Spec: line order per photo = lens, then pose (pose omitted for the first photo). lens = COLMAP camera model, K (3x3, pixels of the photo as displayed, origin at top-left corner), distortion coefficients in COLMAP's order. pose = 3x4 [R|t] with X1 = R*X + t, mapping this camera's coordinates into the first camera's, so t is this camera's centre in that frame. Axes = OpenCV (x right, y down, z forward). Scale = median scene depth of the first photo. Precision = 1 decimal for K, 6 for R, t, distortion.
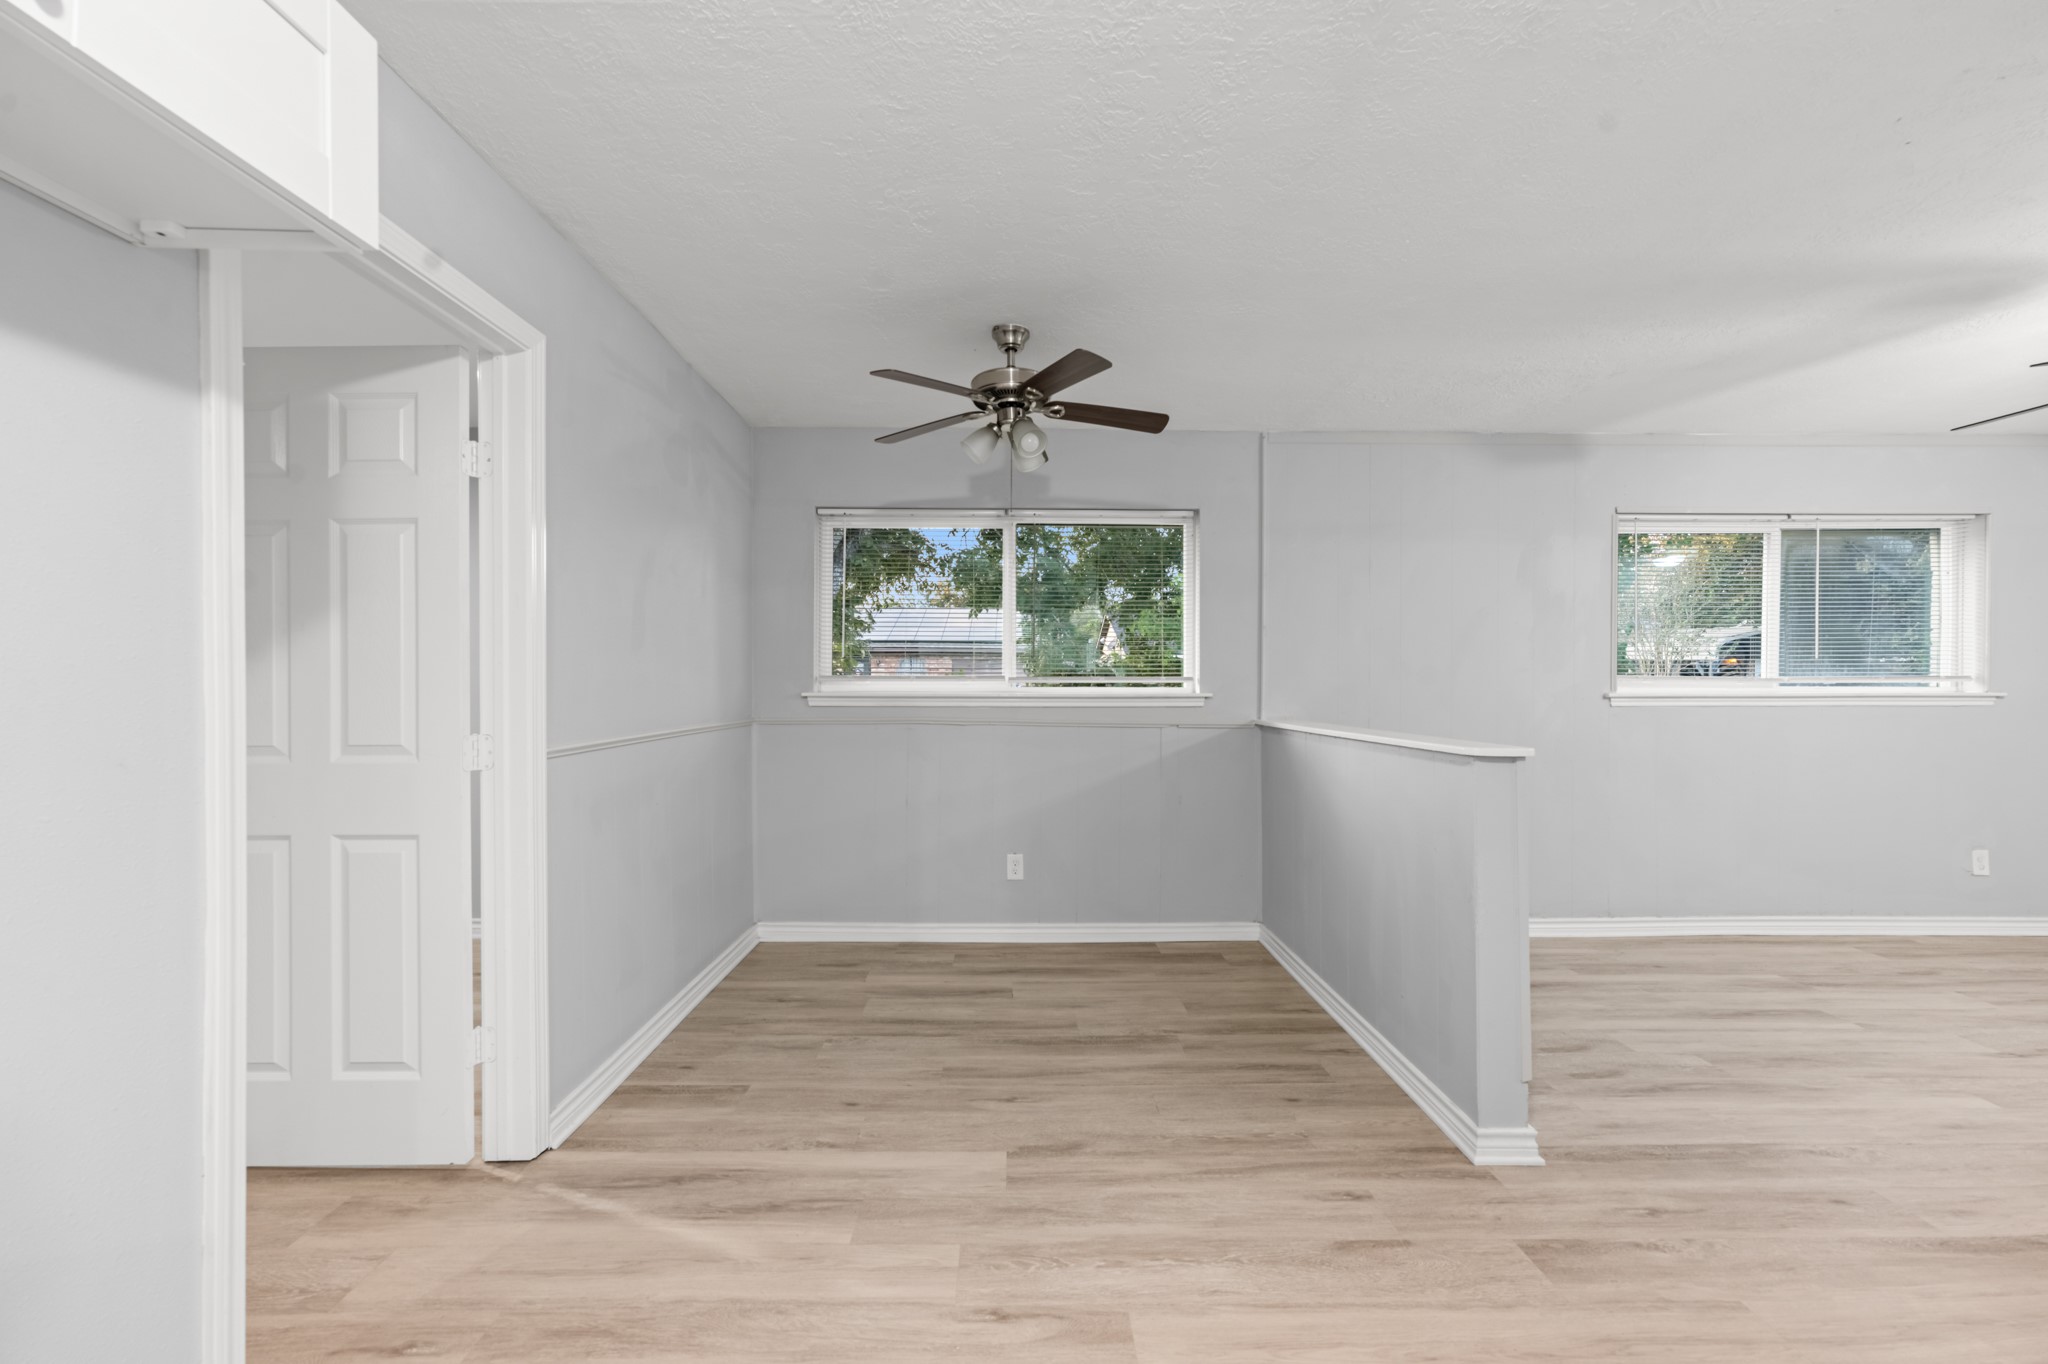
lens RADIAL K [[813.6, 0, 1021.0], [0, 813.6, 685.1], [0, 0, 1]] dist [-0.027064, 0.014028]
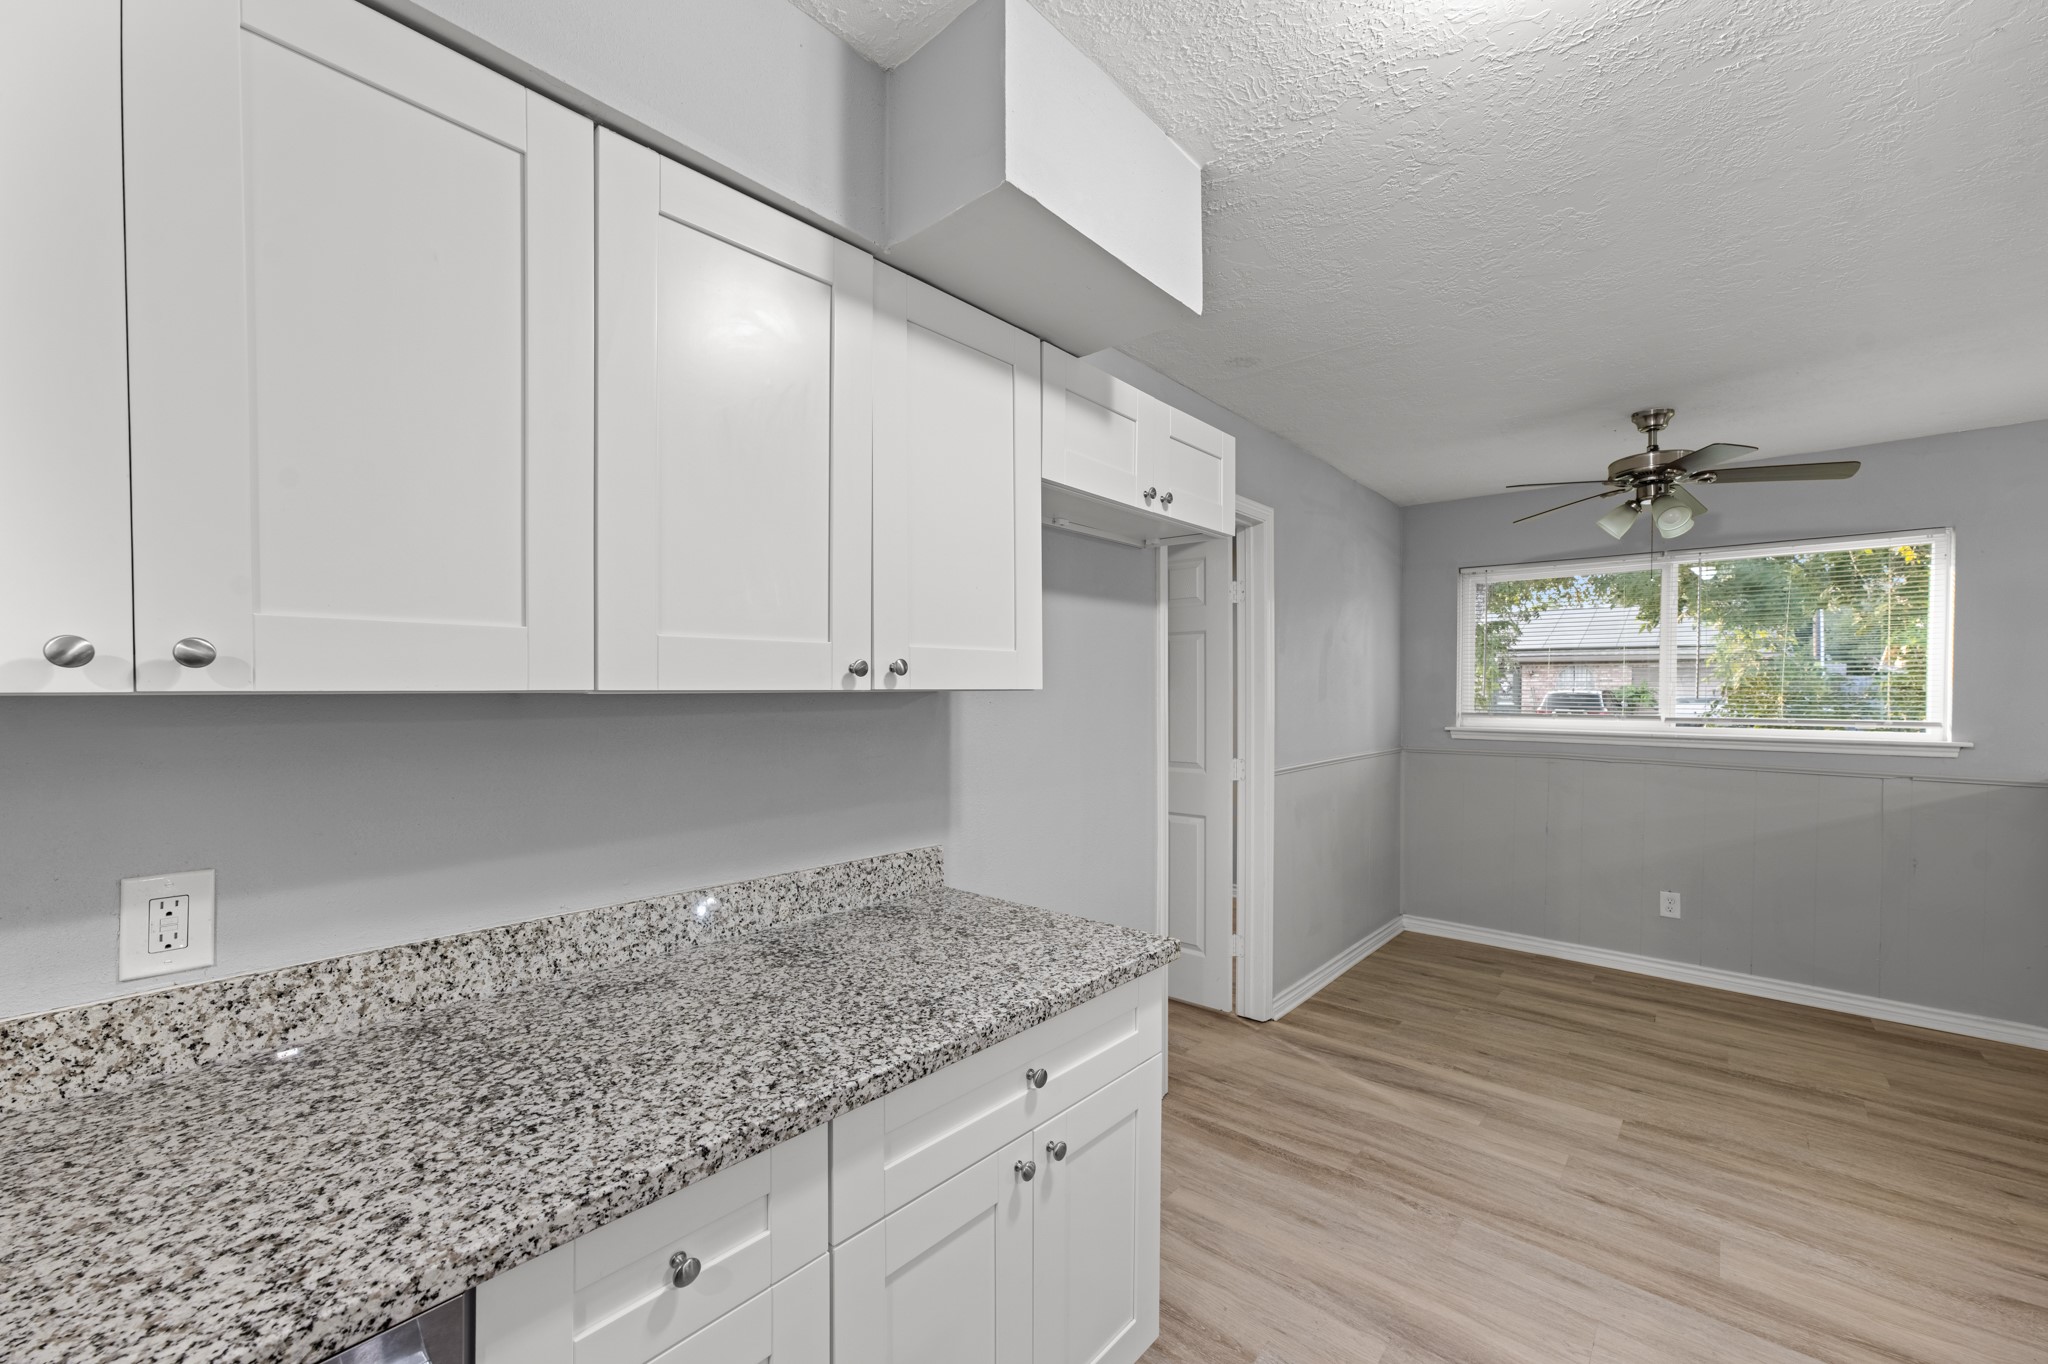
lens RADIAL K [[813.6, 0, 1024.8], [0, 813.6, 703.0], [0, 0, 1]] dist [-0.027064, 0.014028]
pose [[0.741097, 0.011342, -0.671303, 0.084736], [-0.002953, 0.999903, 0.013634, -0.050798], [0.671392, -0.008121, 0.741058, -0.360340]]
